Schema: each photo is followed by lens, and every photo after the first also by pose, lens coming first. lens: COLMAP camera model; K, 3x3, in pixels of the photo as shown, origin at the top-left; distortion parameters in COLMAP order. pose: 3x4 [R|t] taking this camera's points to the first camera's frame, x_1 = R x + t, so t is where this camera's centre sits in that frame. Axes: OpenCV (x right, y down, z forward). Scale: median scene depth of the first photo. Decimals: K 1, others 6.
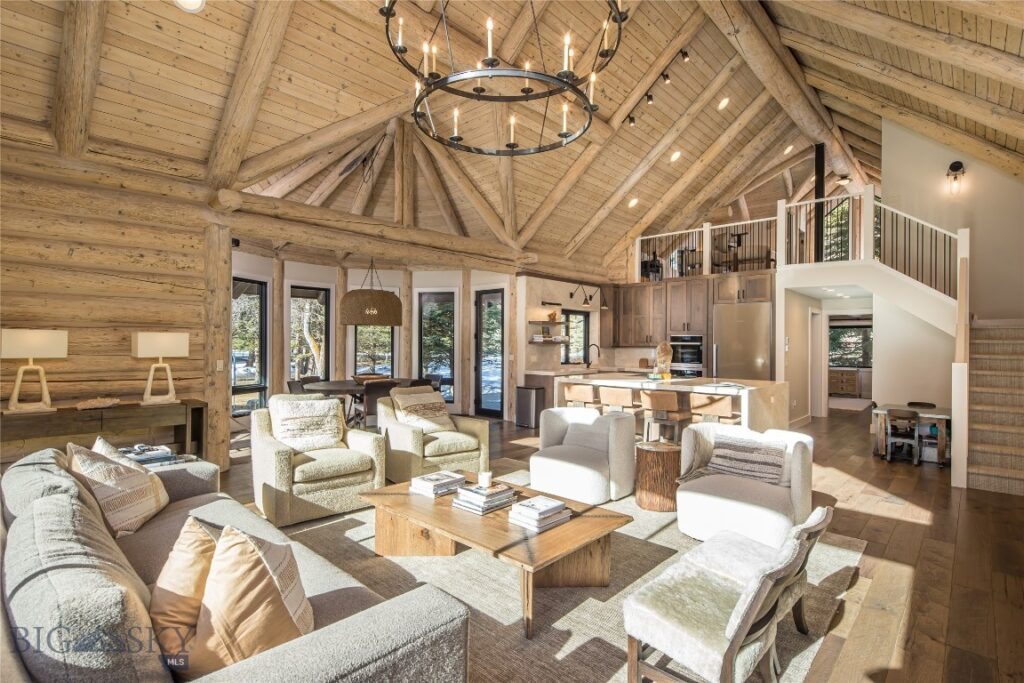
lens RADIAL K [[509.7, 0, 512.0], [0, 509.7, 341.5], [0, 0, 1]] dist [-0.002349, -0.000459]
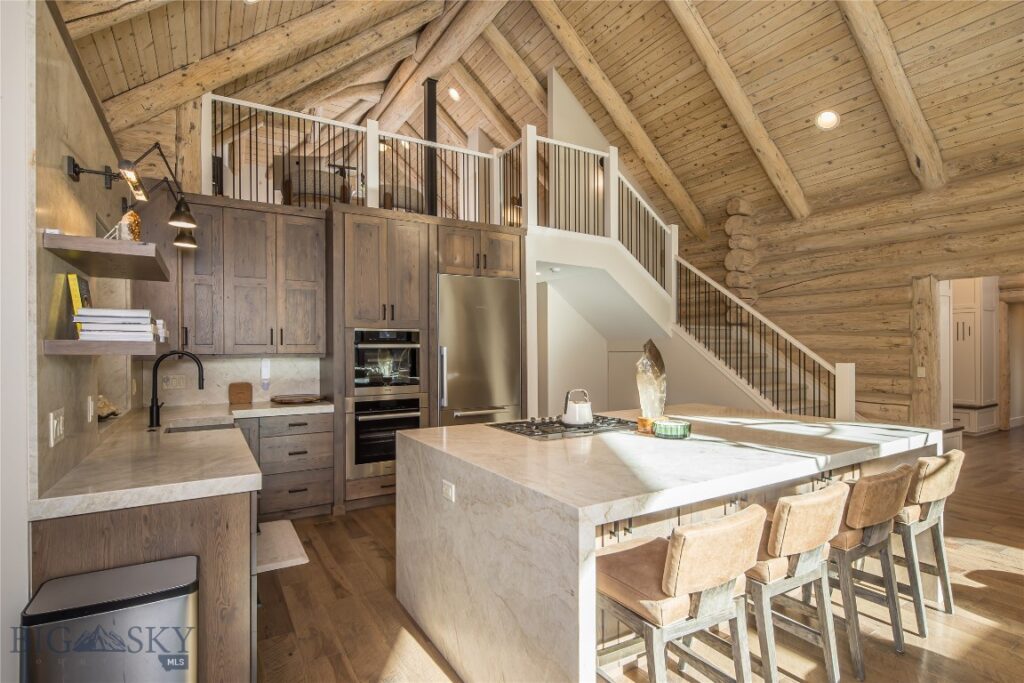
lens RADIAL K [[522.2, 0, 486.6], [0, 522.2, 339.3], [0, 0, 1]] dist [0.001709, 0.000154]
pose [[0.275590, -0.010296, 0.961220, -0.118539], [0.002738, 0.999947, 0.009926, -0.007588], [-0.961271, -0.000104, 0.275603, 0.769516]]
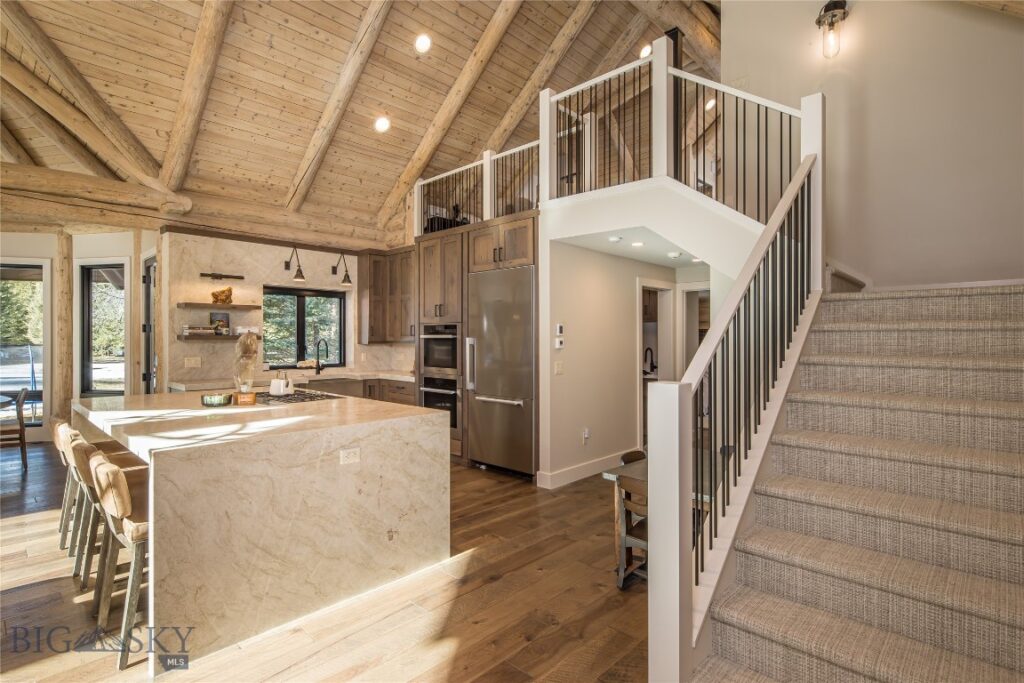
lens RADIAL K [[522.2, 0, 486.6], [0, 522.2, 339.3], [0, 0, 1]] dist [0.001709, 0.000154]
pose [[0.999260, -0.008811, -0.037429, 0.429358], [0.009005, 0.999947, 0.005030, 0.004912], [0.037383, -0.005363, 0.999287, 0.351983]]
